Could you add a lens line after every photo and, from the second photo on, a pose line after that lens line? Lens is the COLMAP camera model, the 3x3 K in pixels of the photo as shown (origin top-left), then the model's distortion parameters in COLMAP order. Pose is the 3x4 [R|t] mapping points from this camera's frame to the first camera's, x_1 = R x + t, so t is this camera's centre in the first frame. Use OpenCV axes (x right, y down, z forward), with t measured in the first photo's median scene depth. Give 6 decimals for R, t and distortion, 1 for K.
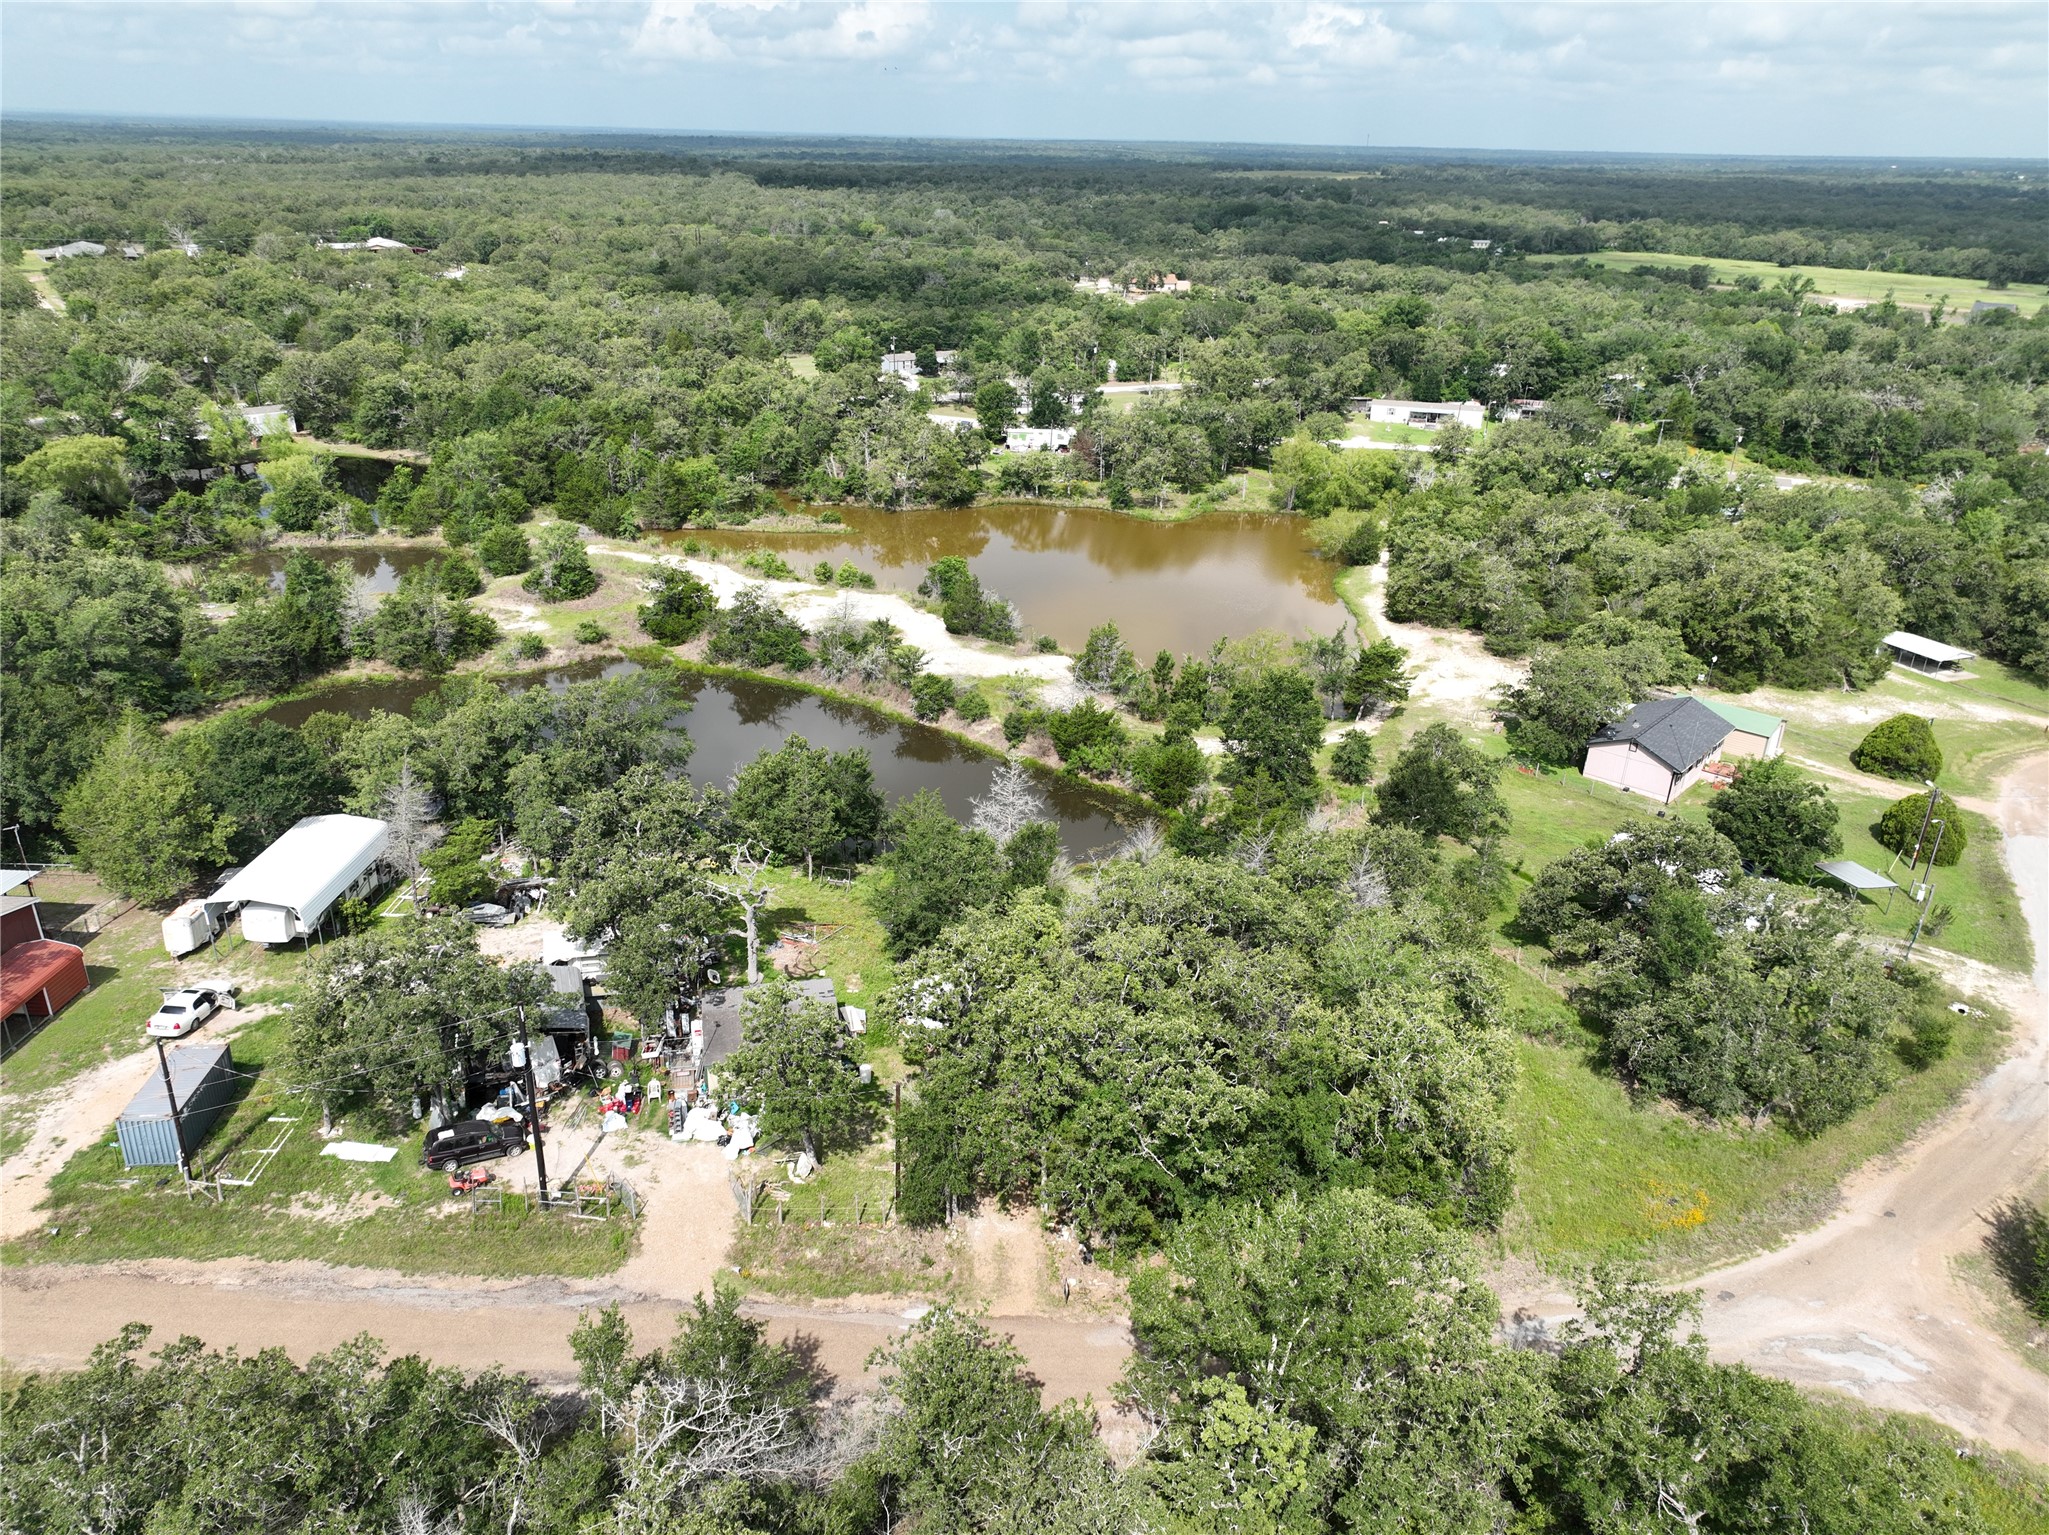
lens RADIAL K [[1442.5, 0, 1030.5], [0, 1442.5, 774.0], [0, 0, 1]] dist [-0.003506, 0.019649]
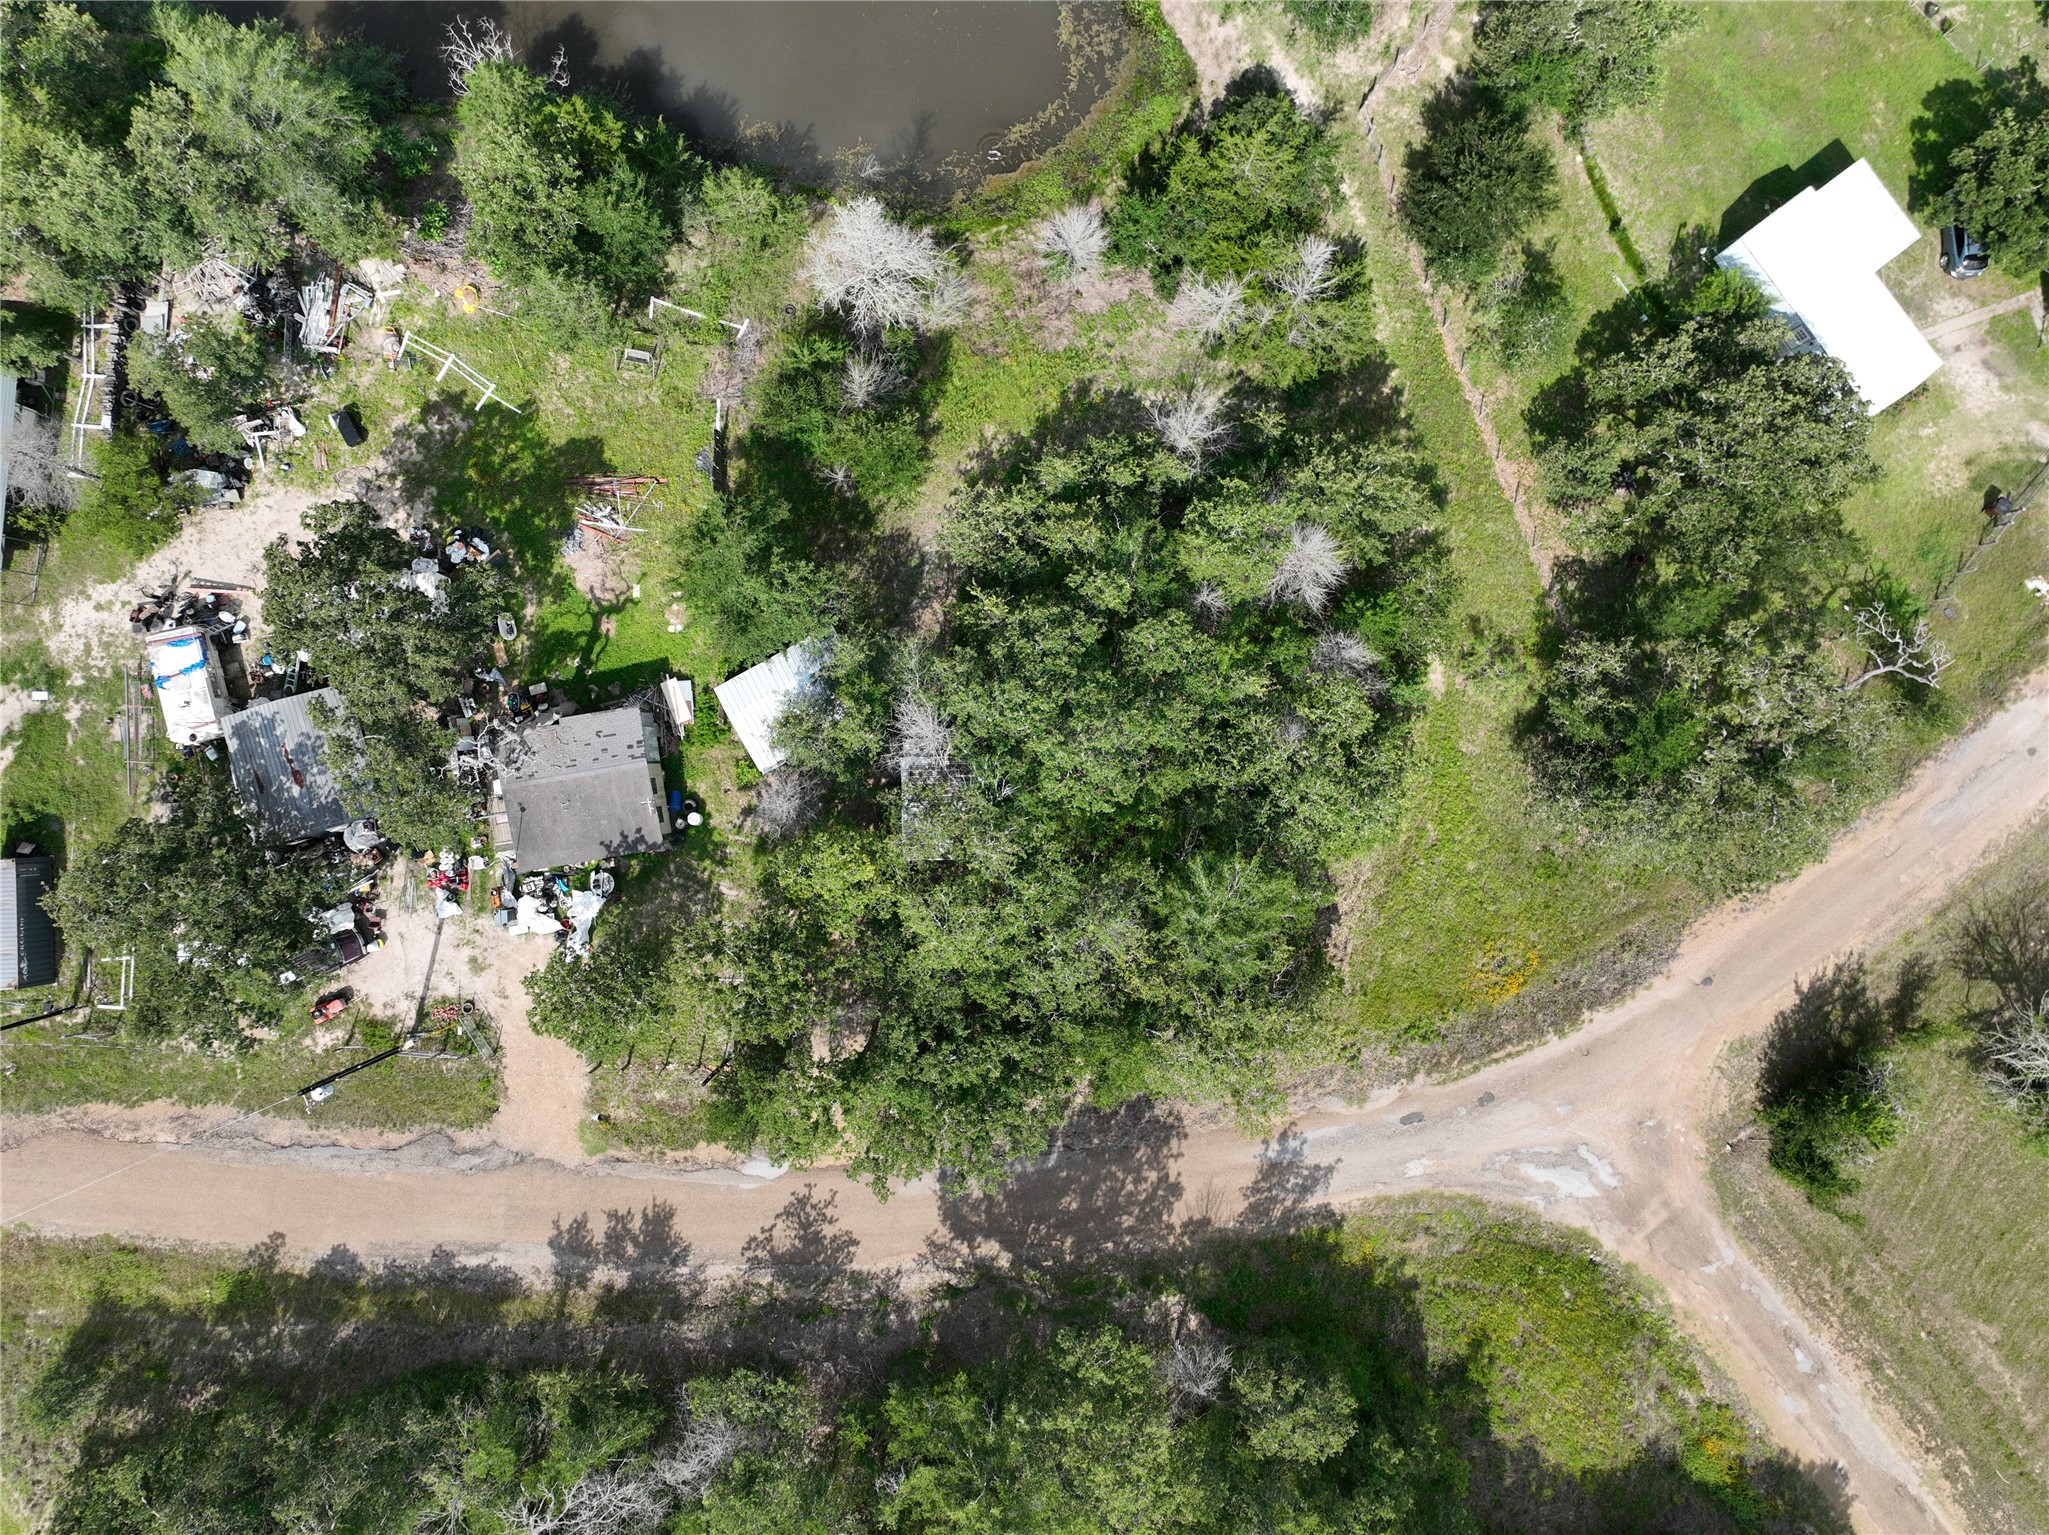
lens RADIAL K [[1442.5, 0, 1029.5], [0, 1442.5, 770.8], [0, 0, 1]] dist [-0.003506, 0.019649]
pose [[0.998171, 0.055395, -0.024227, 0.069606], [-0.000300, 0.405229, 0.914215, -0.373526], [0.060460, -0.912535, 0.404505, 0.372644]]
